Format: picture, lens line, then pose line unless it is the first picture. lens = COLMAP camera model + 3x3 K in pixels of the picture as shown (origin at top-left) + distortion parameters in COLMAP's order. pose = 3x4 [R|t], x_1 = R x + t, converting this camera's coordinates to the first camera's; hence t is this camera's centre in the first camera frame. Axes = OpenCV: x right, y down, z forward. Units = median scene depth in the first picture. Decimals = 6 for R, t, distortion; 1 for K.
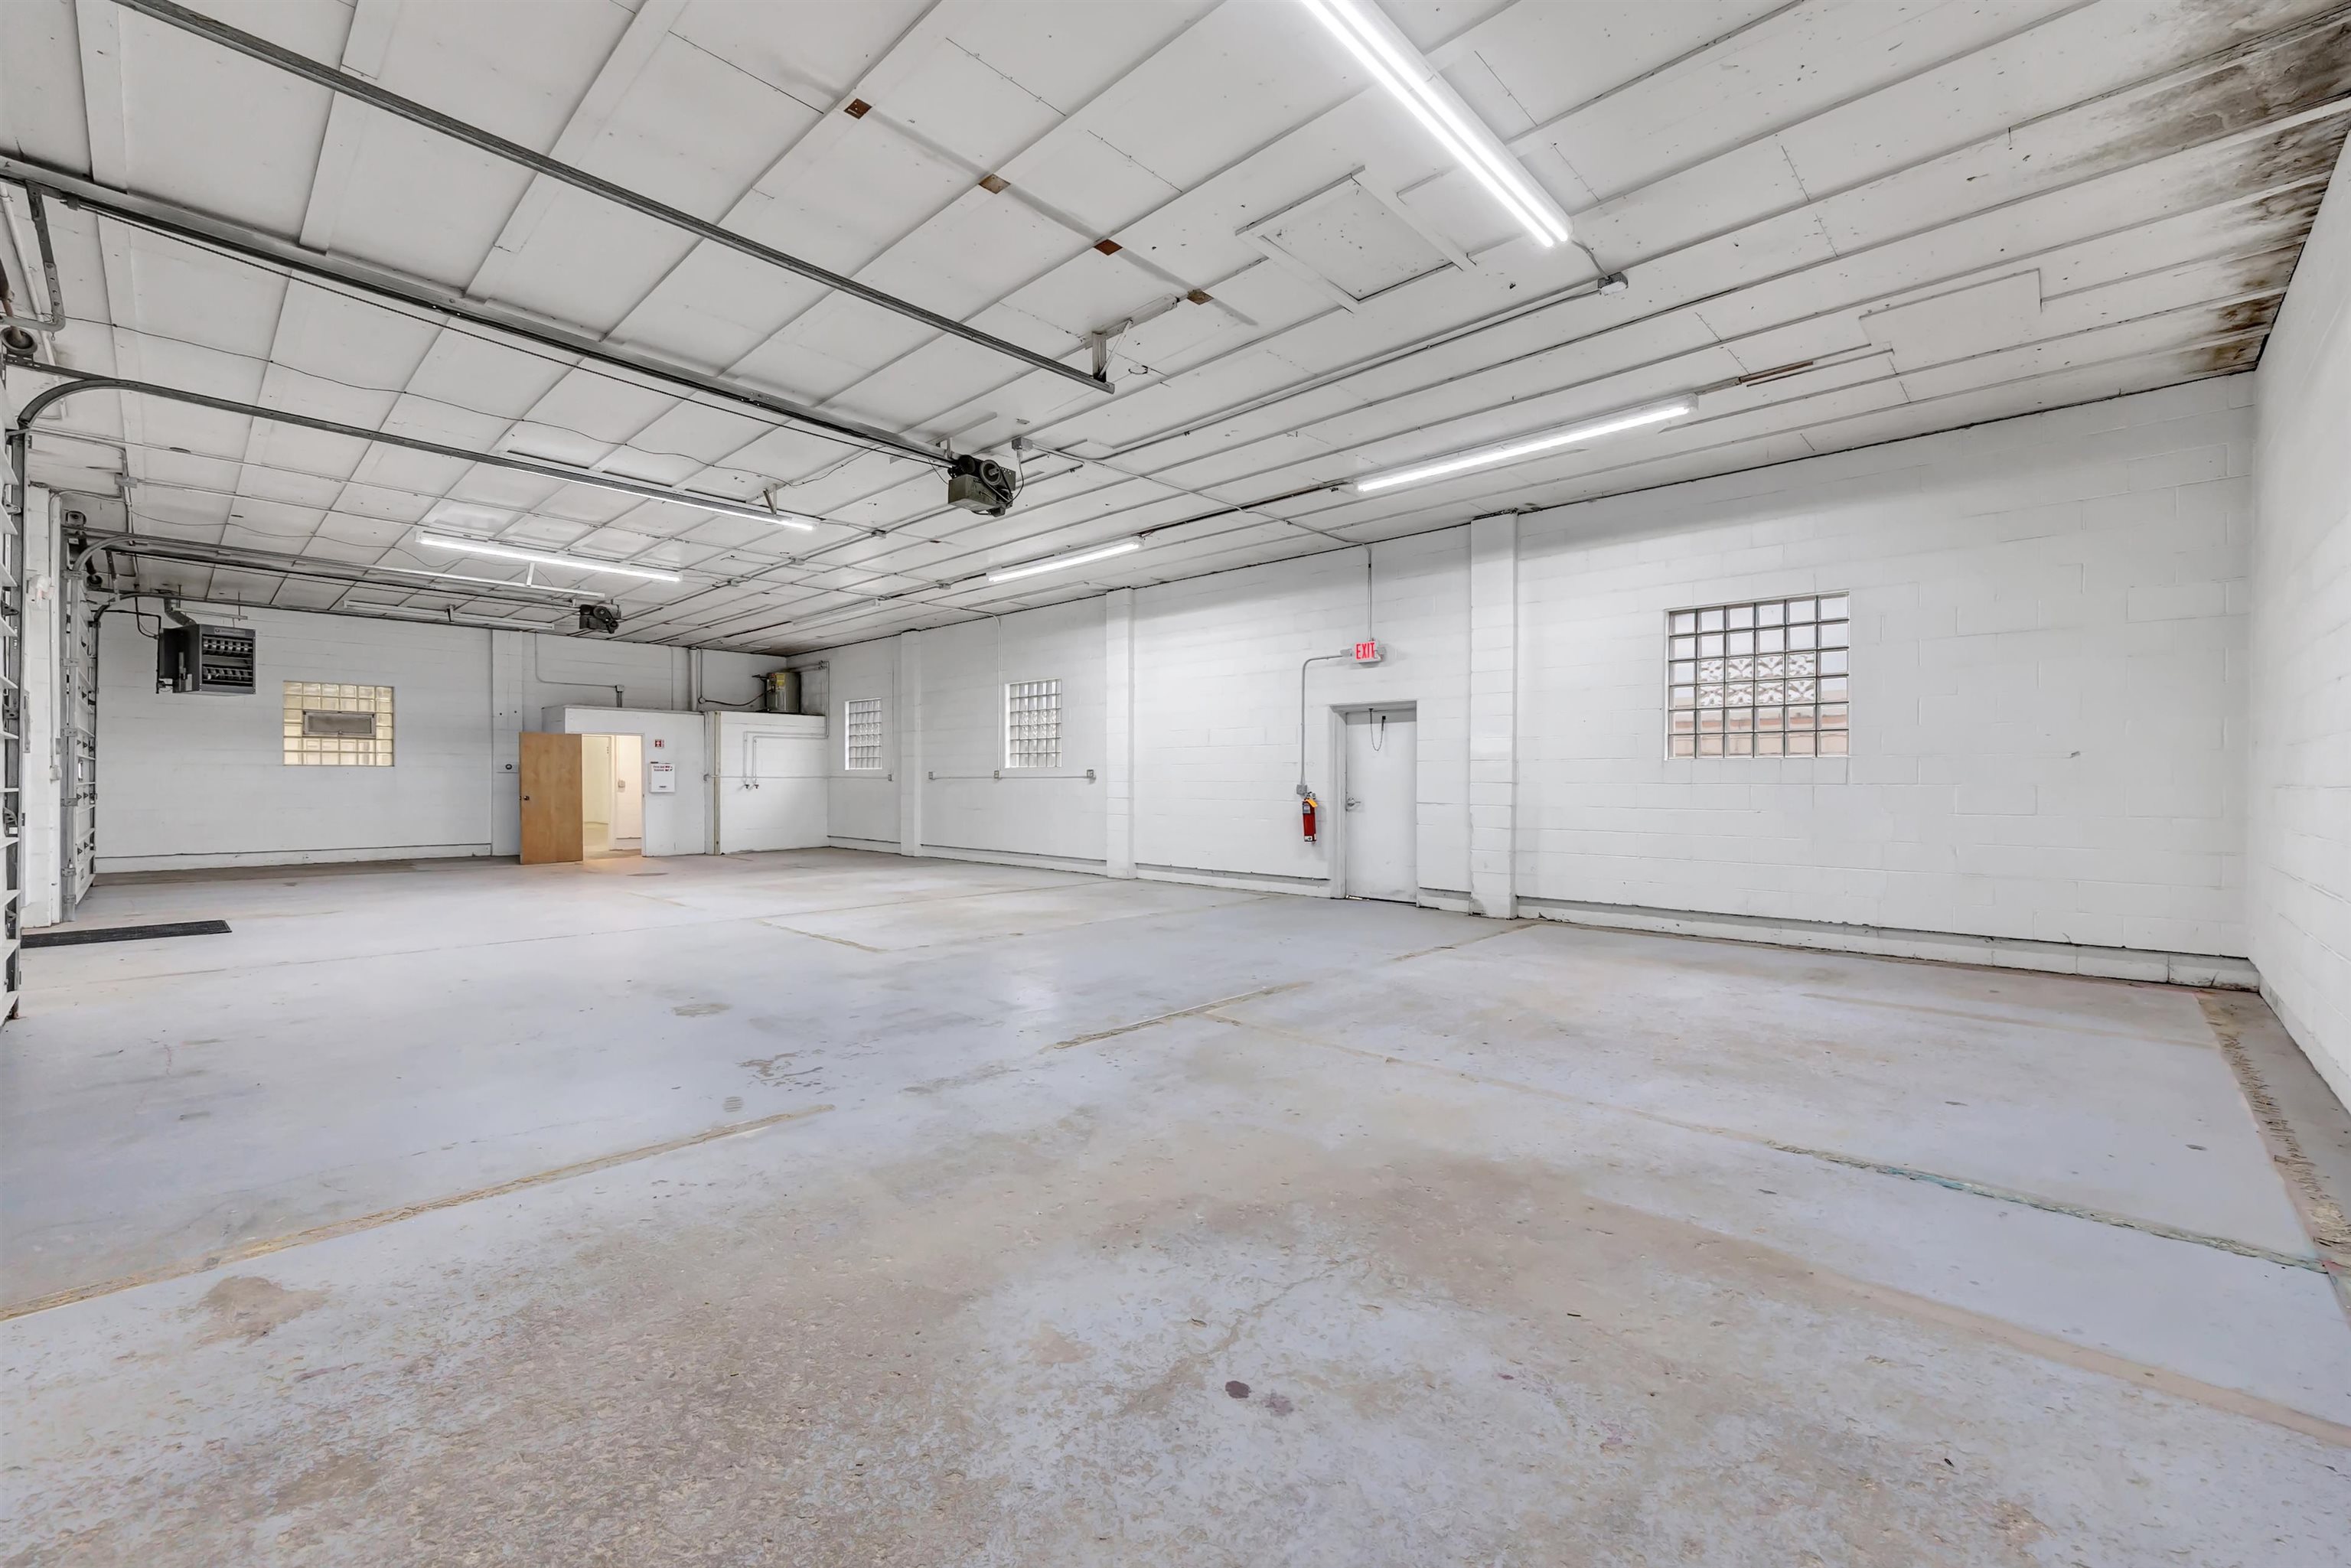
lens RADIAL K [[953.4, 0, 1181.4], [0, 953.4, 779.6], [0, 0, 1]] dist [-0.002734, -0.000130]
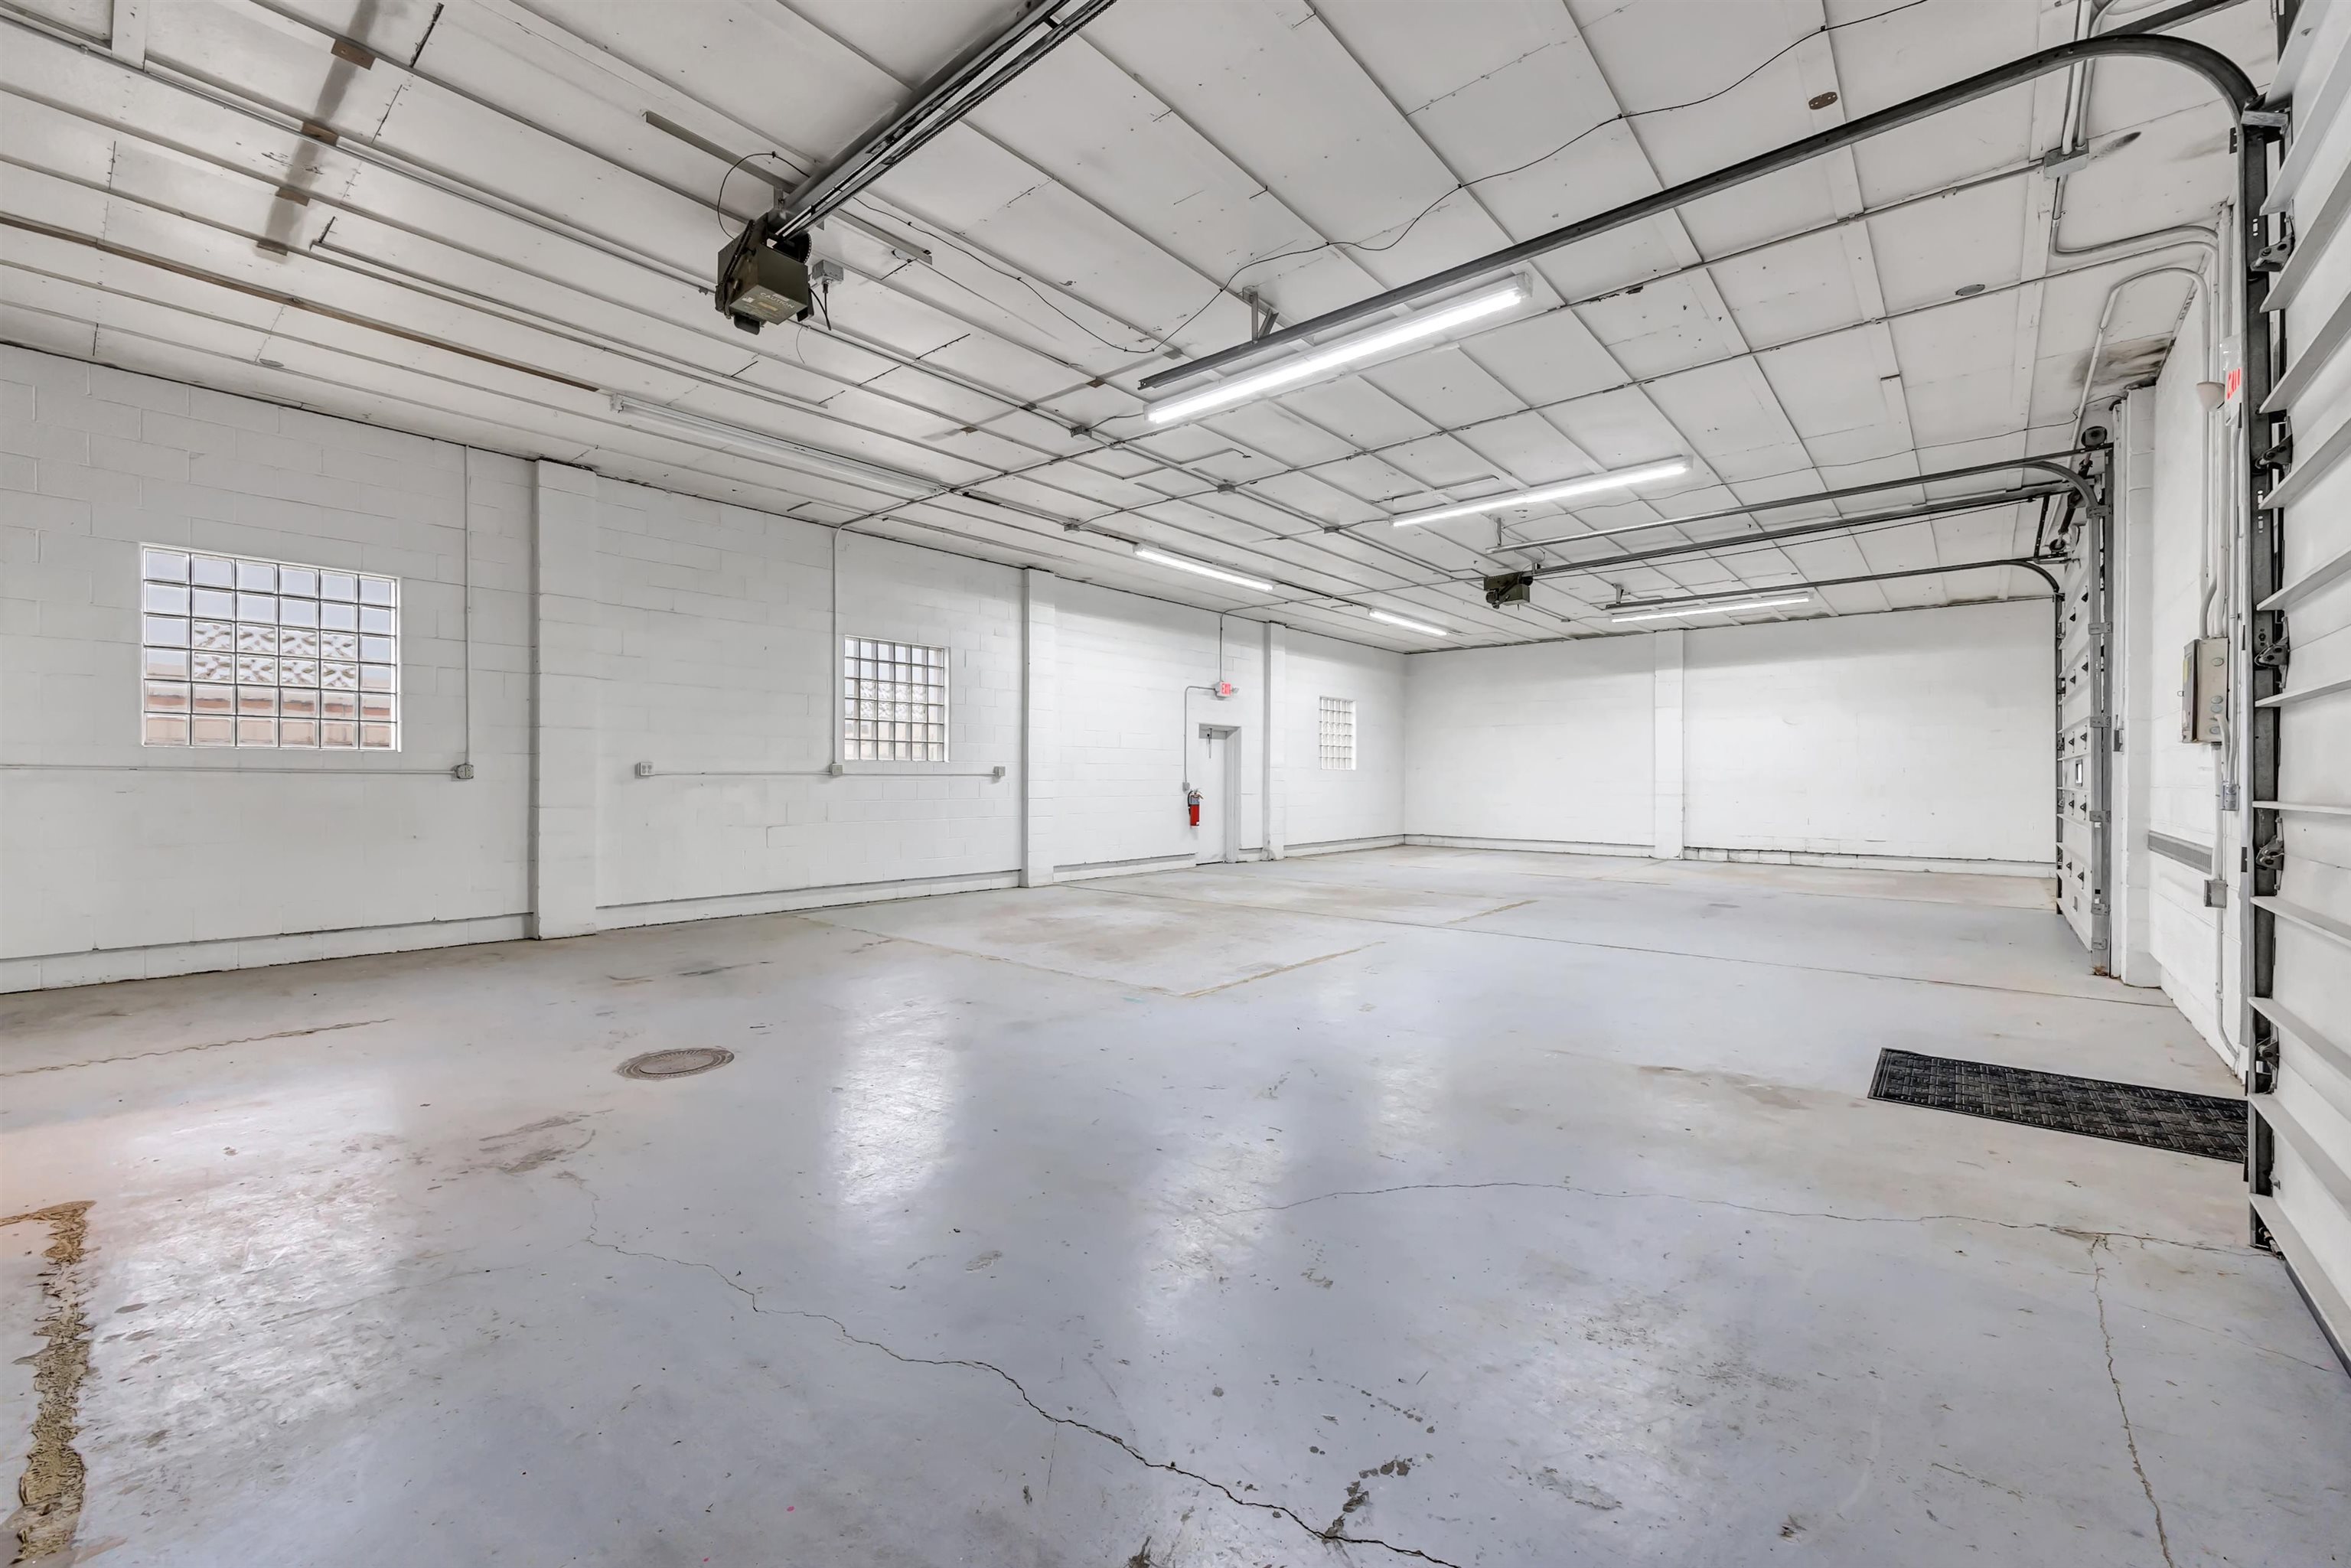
lens RADIAL K [[953.4, 0, 1167.3], [0, 953.4, 781.8], [0, 0, 1]] dist [-0.002734, -0.000130]
pose [[-0.047062, -0.003638, 0.998885, -1.153329], [-0.004548, 0.999984, 0.003427, -0.000032], [-0.998882, -0.004381, -0.047078, 1.079011]]
